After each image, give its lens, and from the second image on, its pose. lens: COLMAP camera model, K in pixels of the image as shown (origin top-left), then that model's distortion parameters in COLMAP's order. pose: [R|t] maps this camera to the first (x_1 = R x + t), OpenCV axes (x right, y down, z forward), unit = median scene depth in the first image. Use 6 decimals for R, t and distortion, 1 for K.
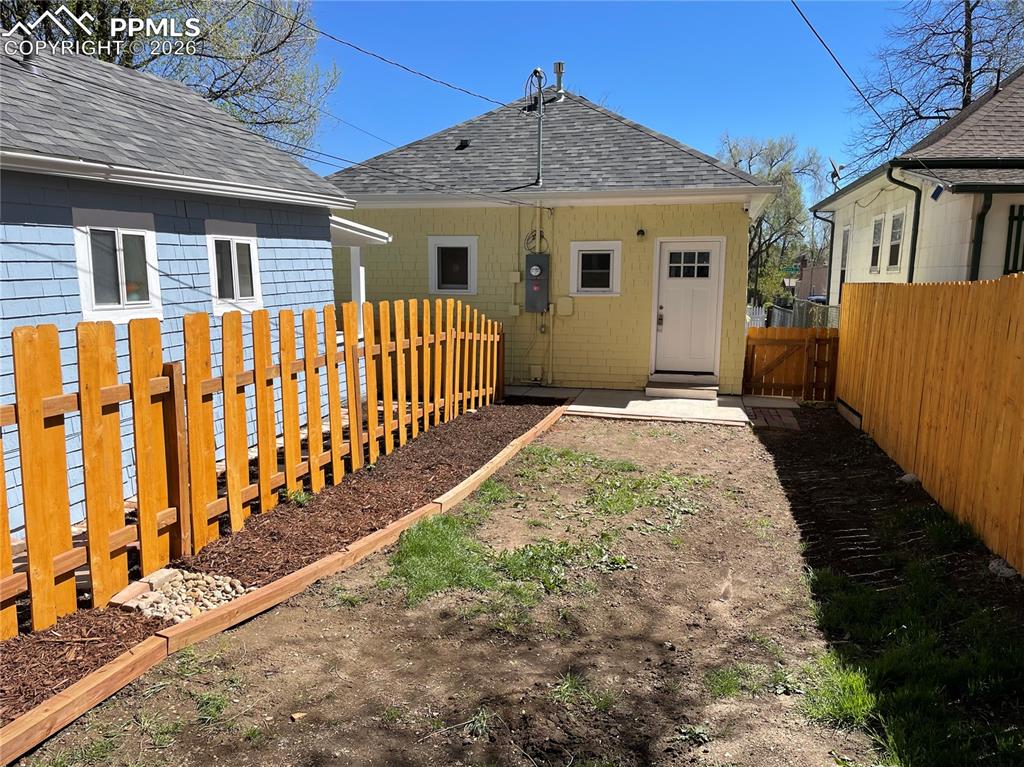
lens RADIAL K [[780.6, 0, 514.5], [0, 780.6, 390.7], [0, 0, 1]] dist [0.060137, -0.068461]
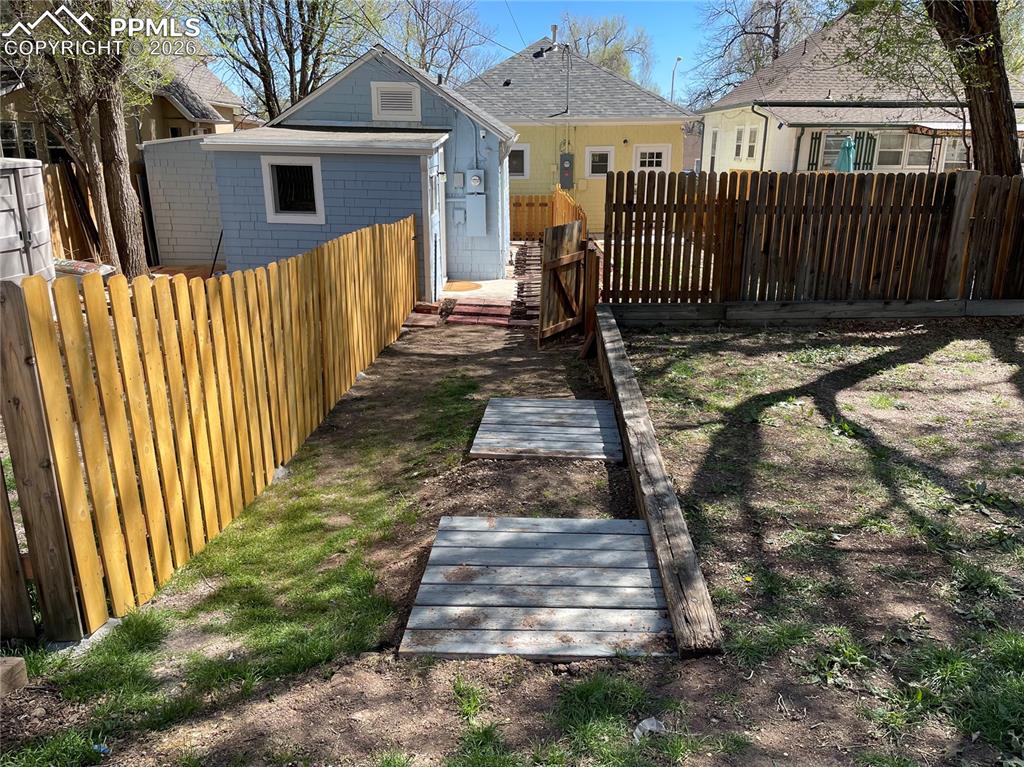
lens RADIAL K [[780.6, 0, 518.5], [0, 780.6, 385.3], [0, 0, 1]] dist [0.060137, -0.068461]
pose [[0.973033, -0.076842, 0.217492, -0.490289], [0.042916, 0.986726, 0.156622, 0.053829], [-0.226640, -0.143064, 0.963414, -0.721688]]
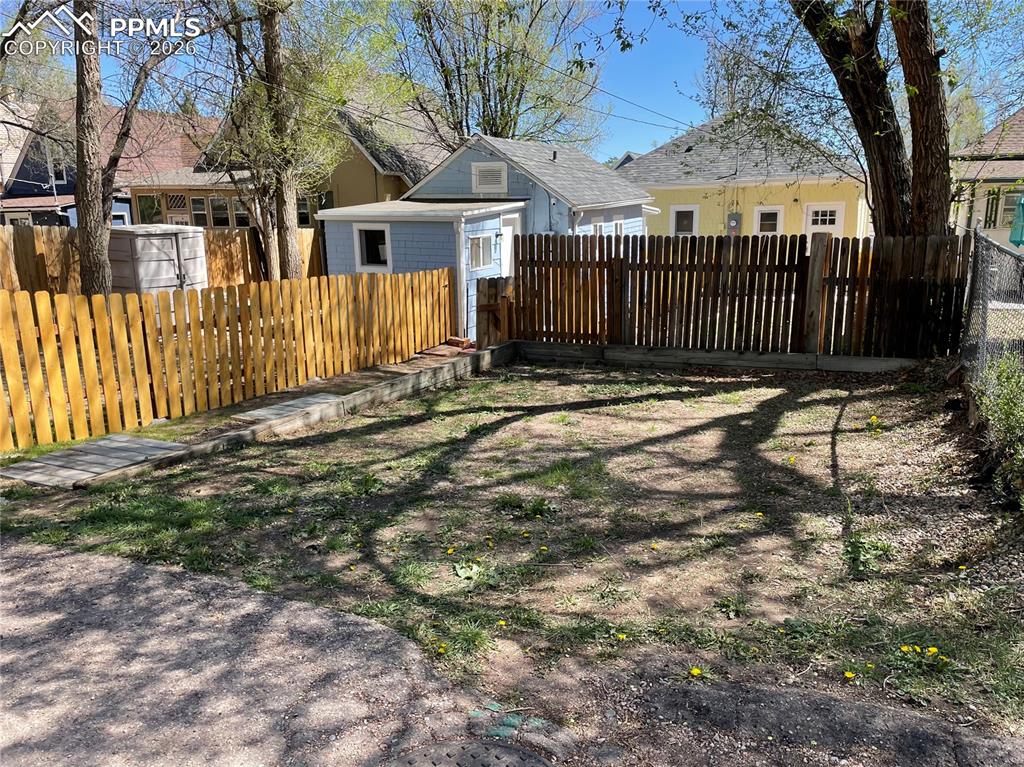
lens RADIAL K [[780.6, 0, 511.5], [0, 780.6, 382.5], [0, 0, 1]] dist [0.060137, -0.068461]
pose [[0.979677, 0.015357, -0.199995, -0.104830], [-0.000375, 0.997203, 0.074736, 0.075922], [0.200583, -0.073142, 0.976942, -0.886083]]
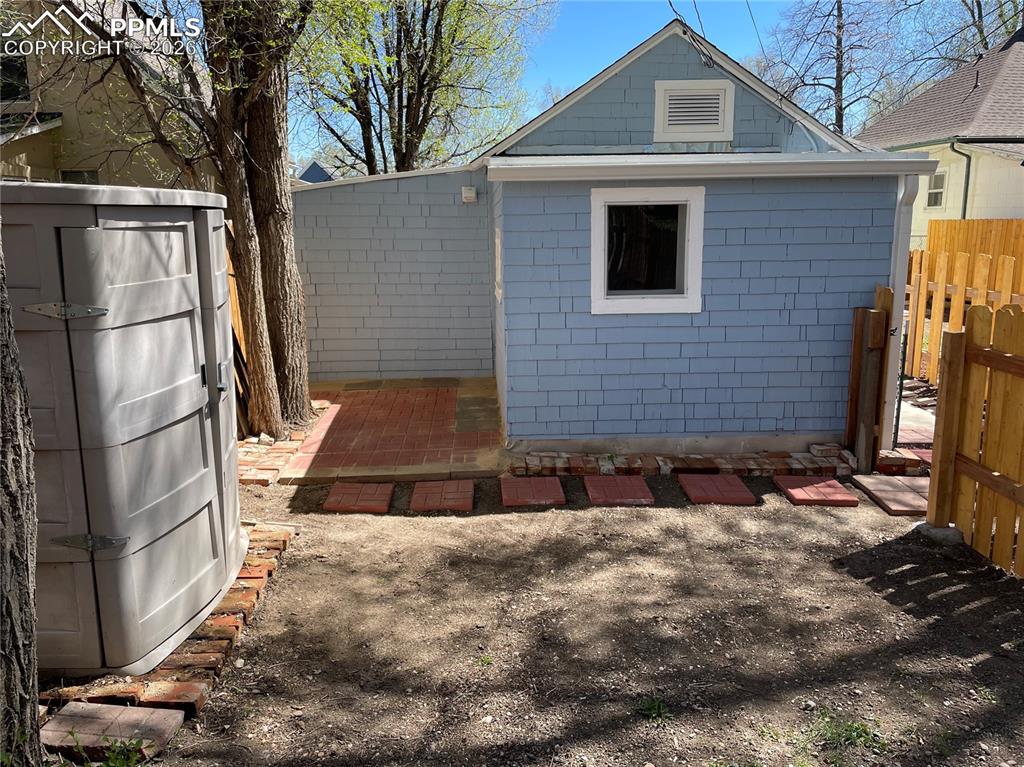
lens RADIAL K [[780.6, 0, 509.2], [0, 780.6, 381.2], [0, 0, 1]] dist [0.060137, -0.068461]
pose [[0.960323, -0.091585, 0.263425, -0.724731], [0.076569, 0.994828, 0.066737, 0.006099], [-0.268174, -0.043919, 0.962369, -0.227984]]
